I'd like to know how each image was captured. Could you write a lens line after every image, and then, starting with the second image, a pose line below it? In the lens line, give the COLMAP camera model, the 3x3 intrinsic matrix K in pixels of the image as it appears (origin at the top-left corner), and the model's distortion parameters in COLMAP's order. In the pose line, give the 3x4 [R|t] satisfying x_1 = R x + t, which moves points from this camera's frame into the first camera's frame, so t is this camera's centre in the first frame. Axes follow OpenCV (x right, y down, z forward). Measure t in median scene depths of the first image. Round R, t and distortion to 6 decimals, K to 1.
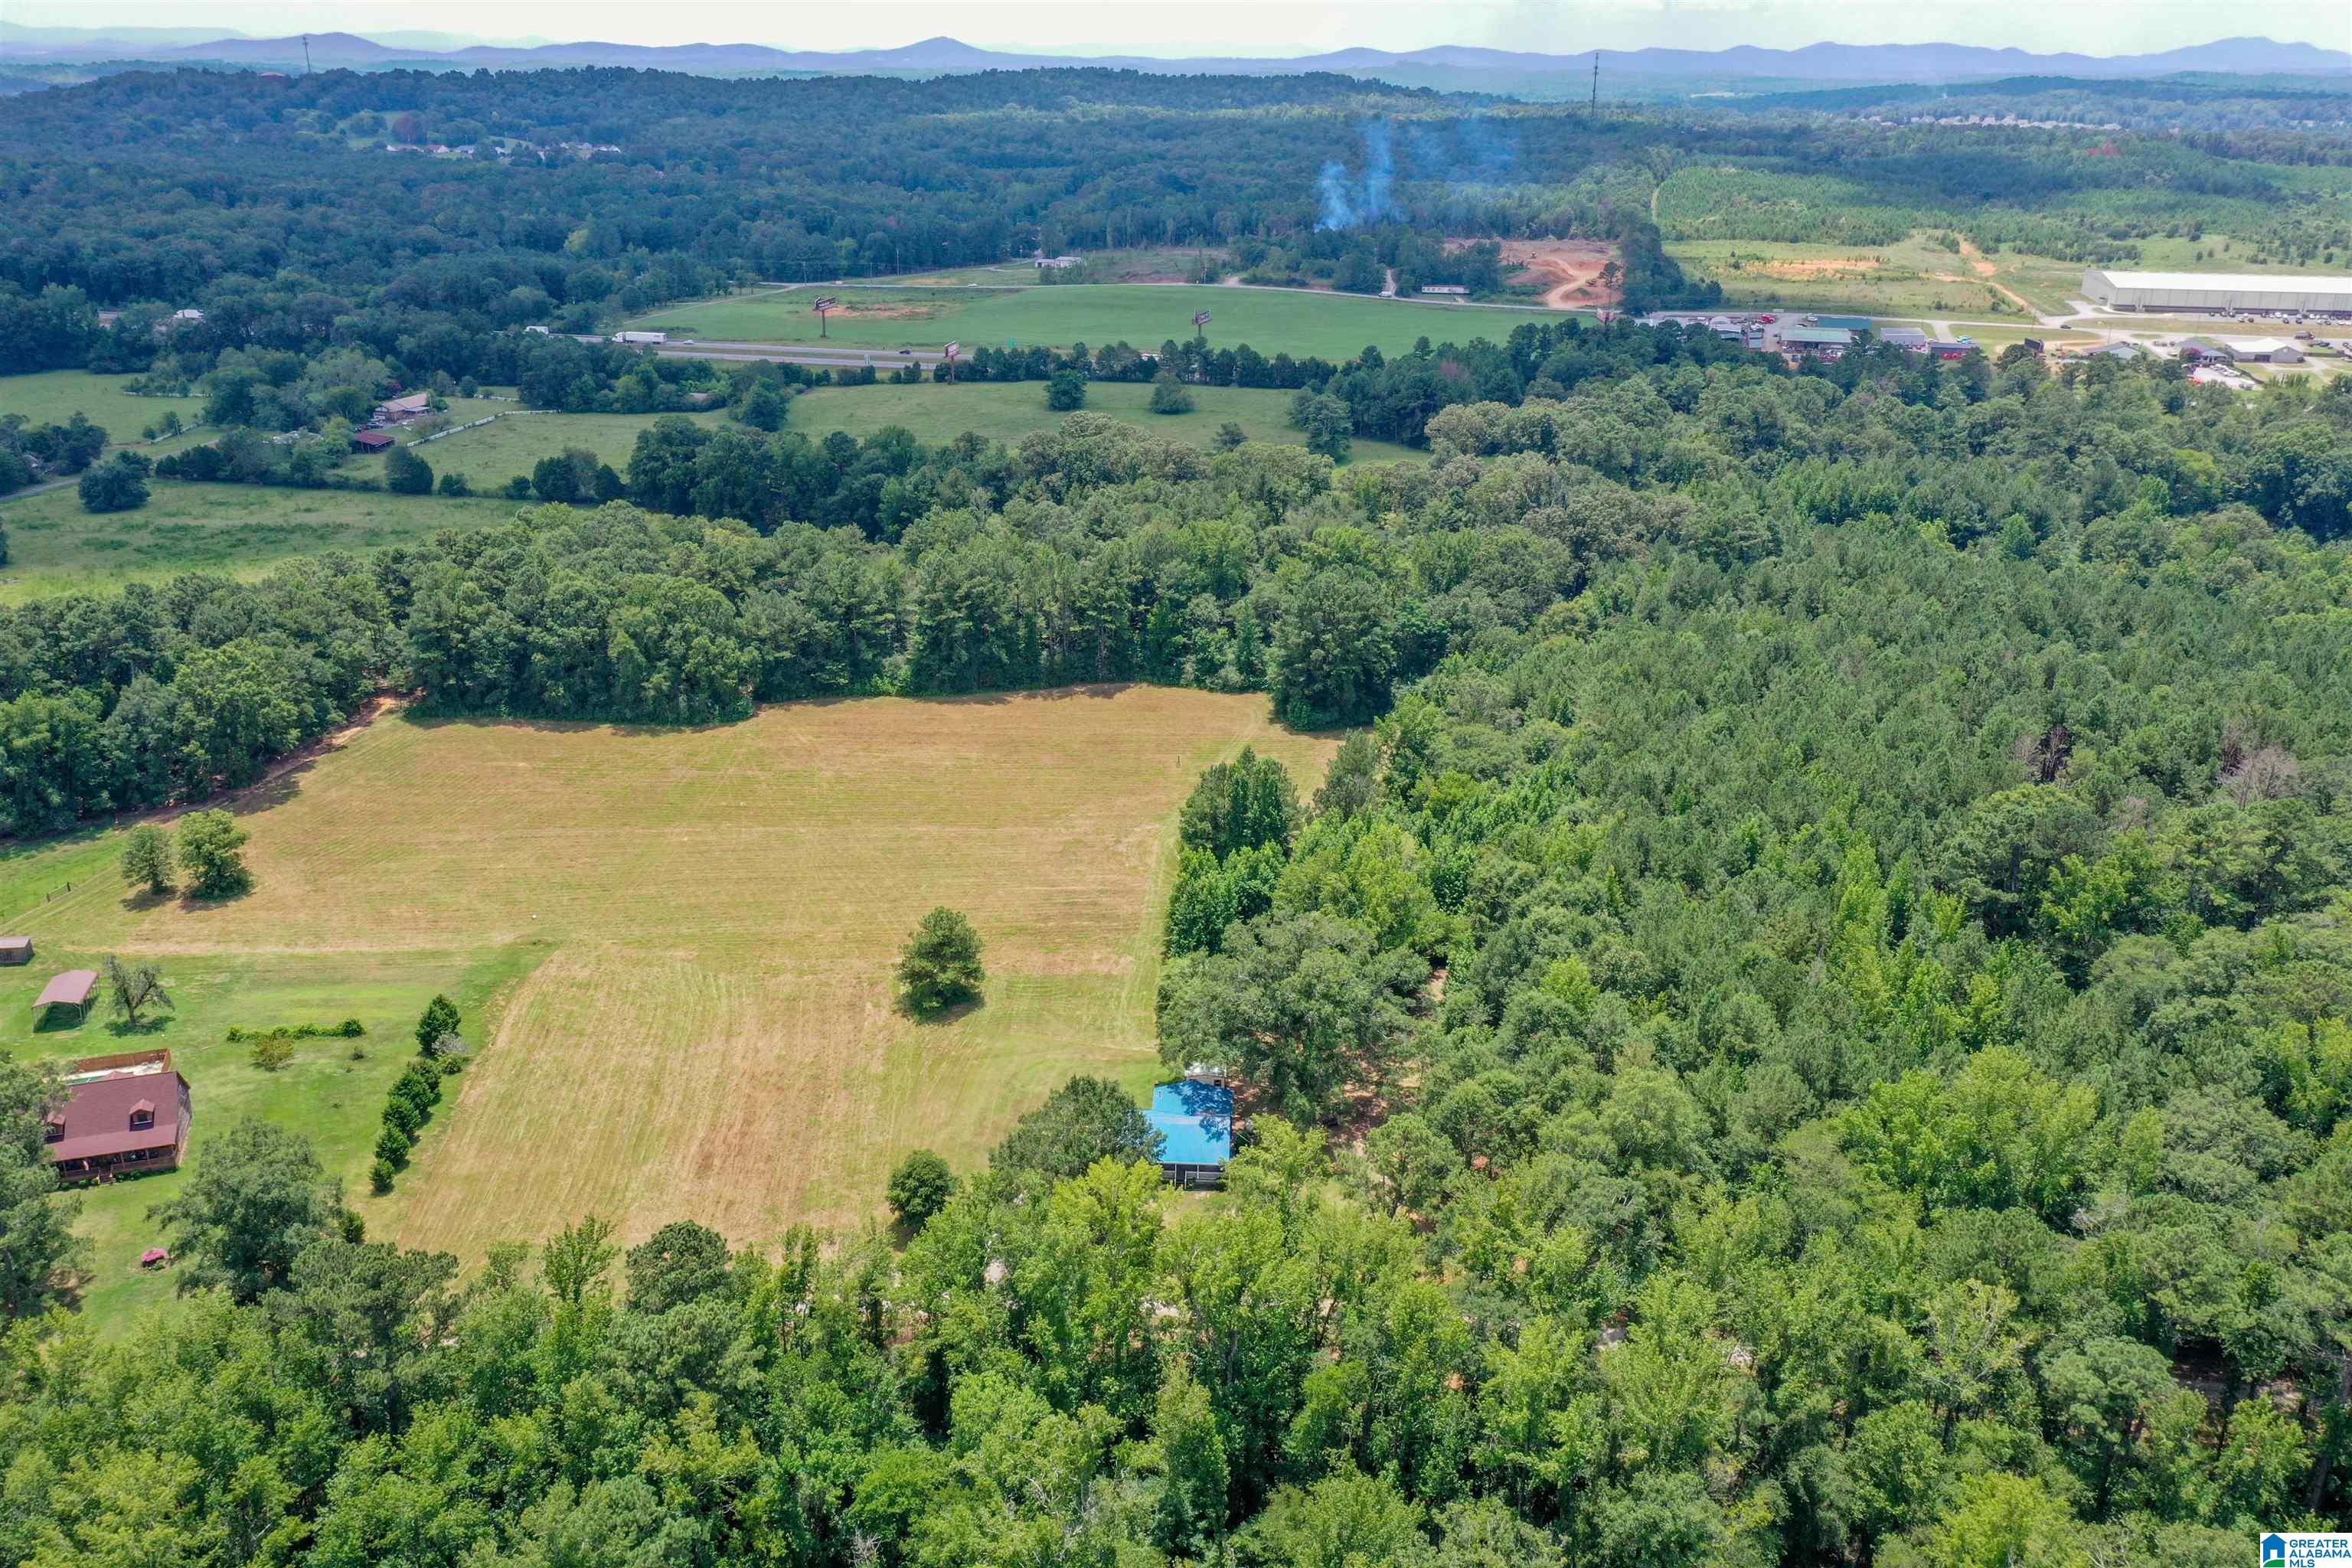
lens RADIAL K [[1856.1, 0, 1168.0], [0, 1856.1, 785.1], [0, 0, 1]] dist [0.016329, 0.006068]
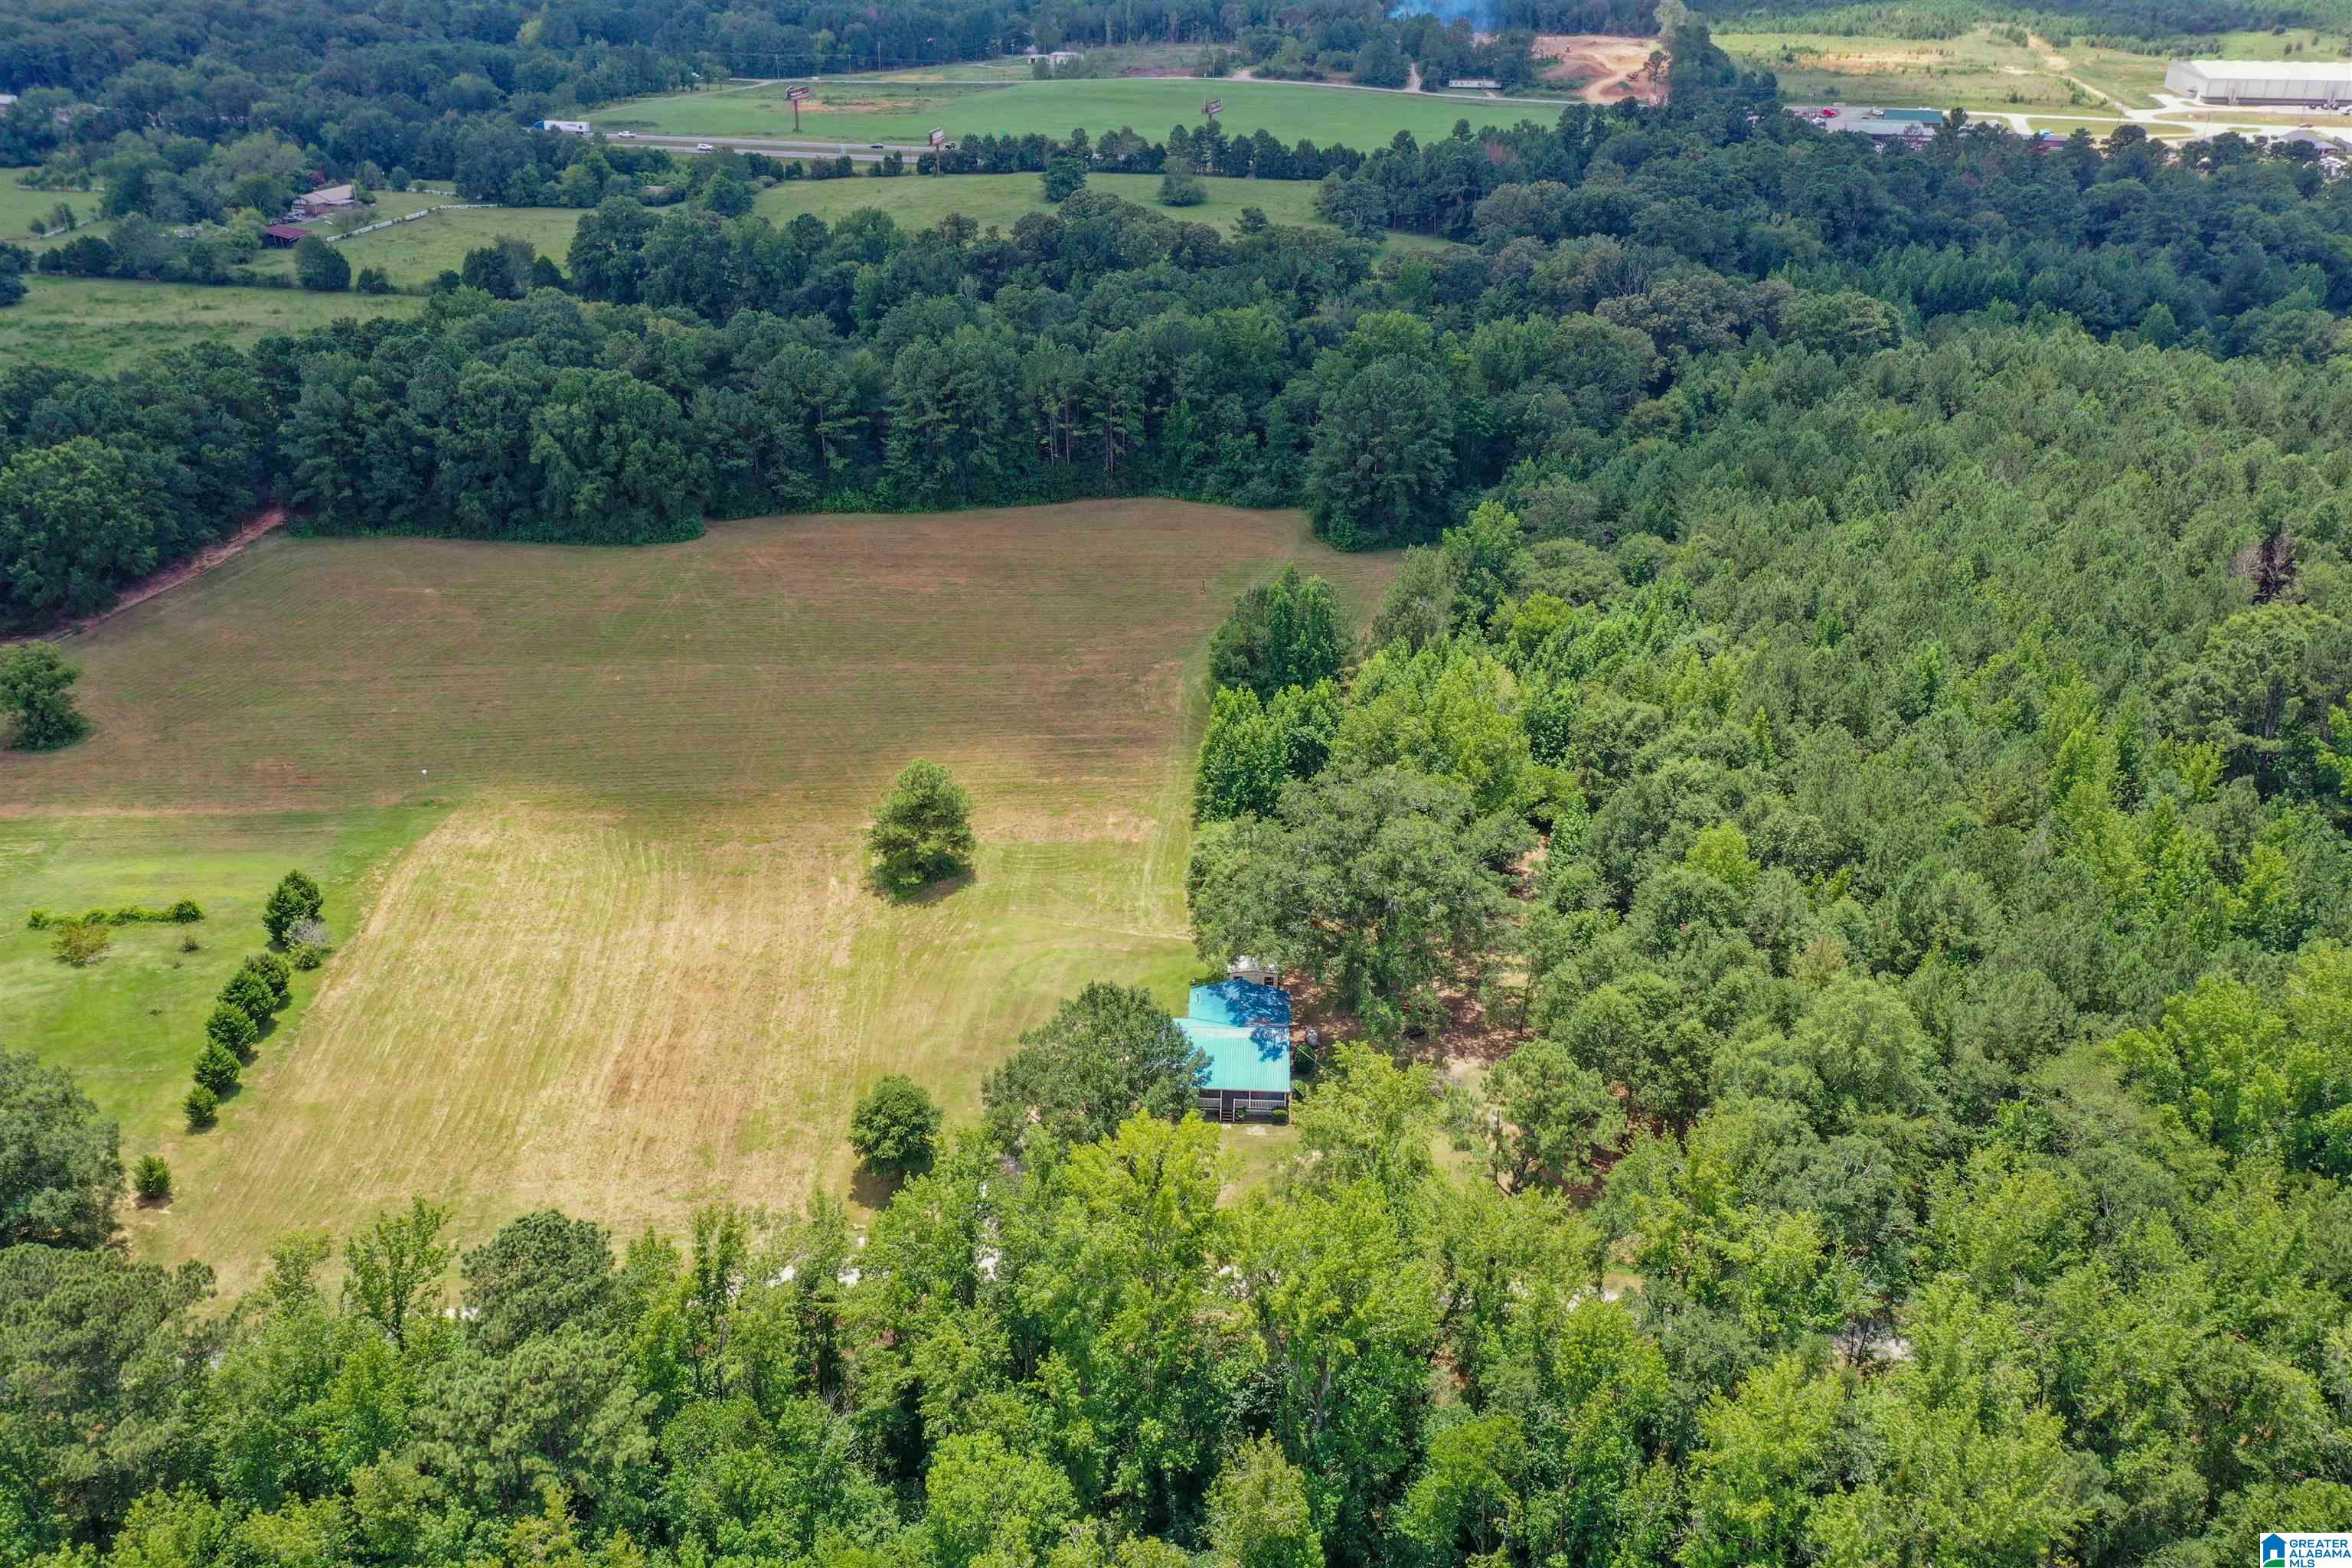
lens RADIAL K [[1856.1, 0, 1168.0], [0, 1856.1, 785.1], [0, 0, 1]] dist [0.016329, 0.006068]
pose [[0.999997, -0.001564, 0.001641, -0.011375], [0.001423, 0.996582, 0.082601, 0.007117], [-0.001765, -0.082598, 0.996581, 0.137617]]
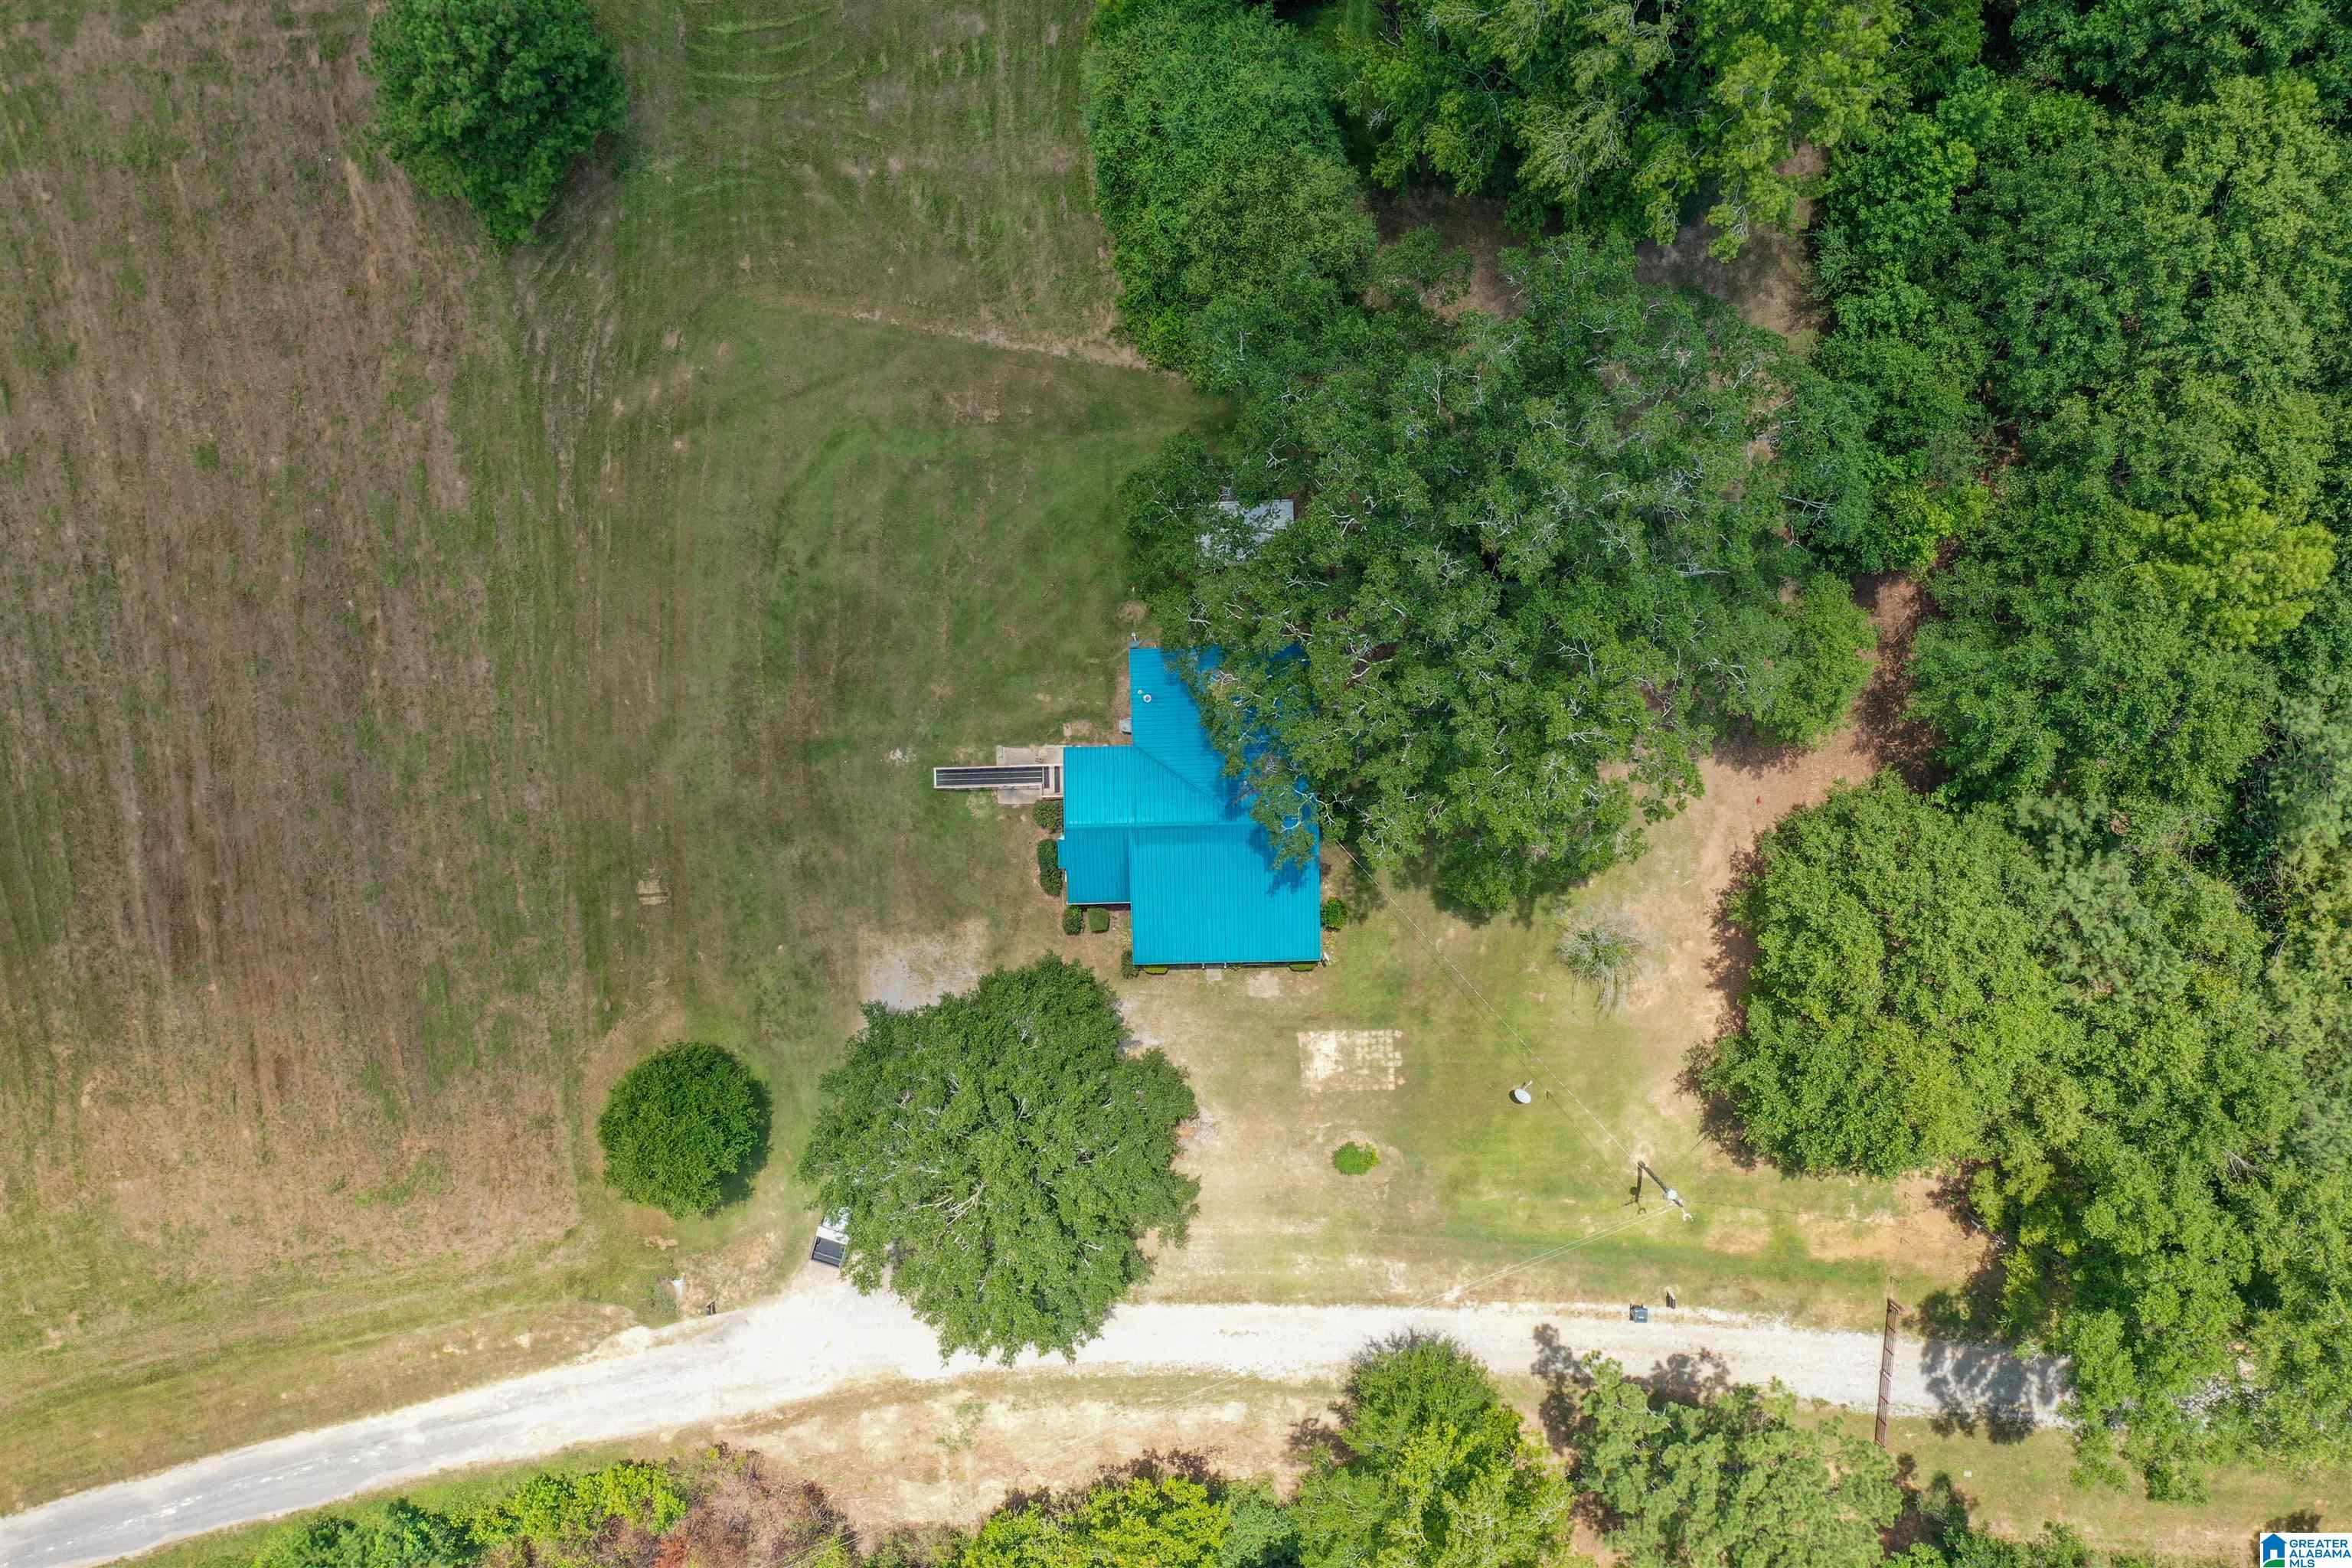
lens RADIAL K [[1856.1, 0, 1168.0], [0, 1856.1, 785.1], [0, 0, 1]] dist [0.016329, 0.006068]
pose [[0.996675, -0.078628, -0.021372, 0.005309], [0.045780, 0.323405, 0.945153, -0.142768], [-0.067404, -0.942988, 0.325929, 0.525167]]
